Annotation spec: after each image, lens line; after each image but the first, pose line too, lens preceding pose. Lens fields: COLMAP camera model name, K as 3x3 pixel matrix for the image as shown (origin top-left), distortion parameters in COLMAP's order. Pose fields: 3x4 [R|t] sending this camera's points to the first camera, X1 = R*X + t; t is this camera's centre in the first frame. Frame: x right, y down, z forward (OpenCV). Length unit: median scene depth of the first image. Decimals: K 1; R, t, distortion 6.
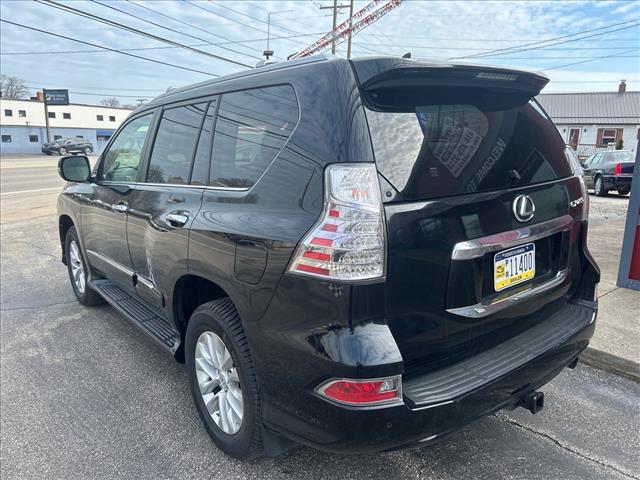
lens RADIAL K [[485.8, 0, 317.8], [0, 485.8, 242.4], [0, 0, 1]] dist [0.039028, -0.040486]
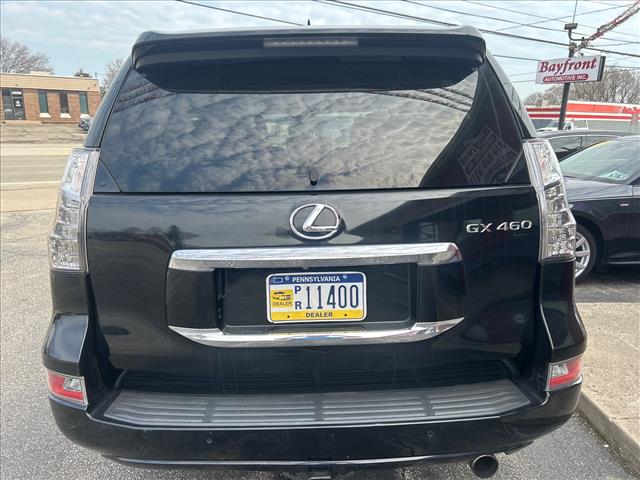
lens RADIAL K [[485.8, 0, 313.7], [0, 485.8, 246.5], [0, 0, 1]] dist [0.039028, -0.040486]
pose [[0.796396, 0.148628, -0.586228, 0.040039], [-0.130758, 0.988720, 0.073037, -0.003986], [0.590471, 0.018487, 0.806847, 0.019042]]
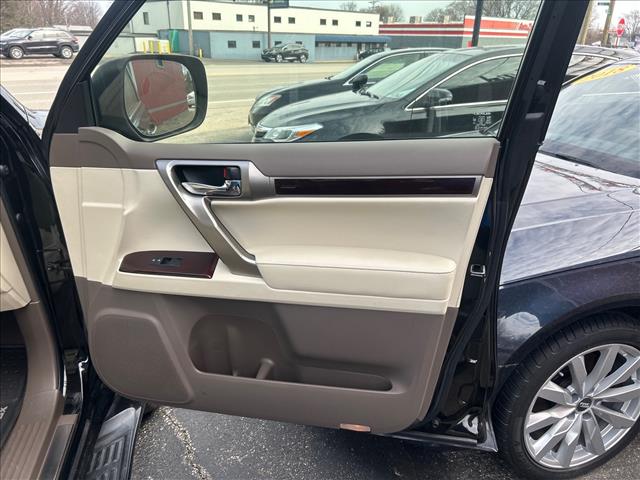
lens RADIAL K [[485.8, 0, 326.1], [0, 485.8, 243.0], [0, 0, 1]] dist [0.039028, -0.040486]
pose [[0.904517, 0.162684, -0.394187, 0.014132], [-0.091572, 0.976906, 0.193053, -0.019843], [0.416490, -0.138523, 0.898525, 0.099319]]
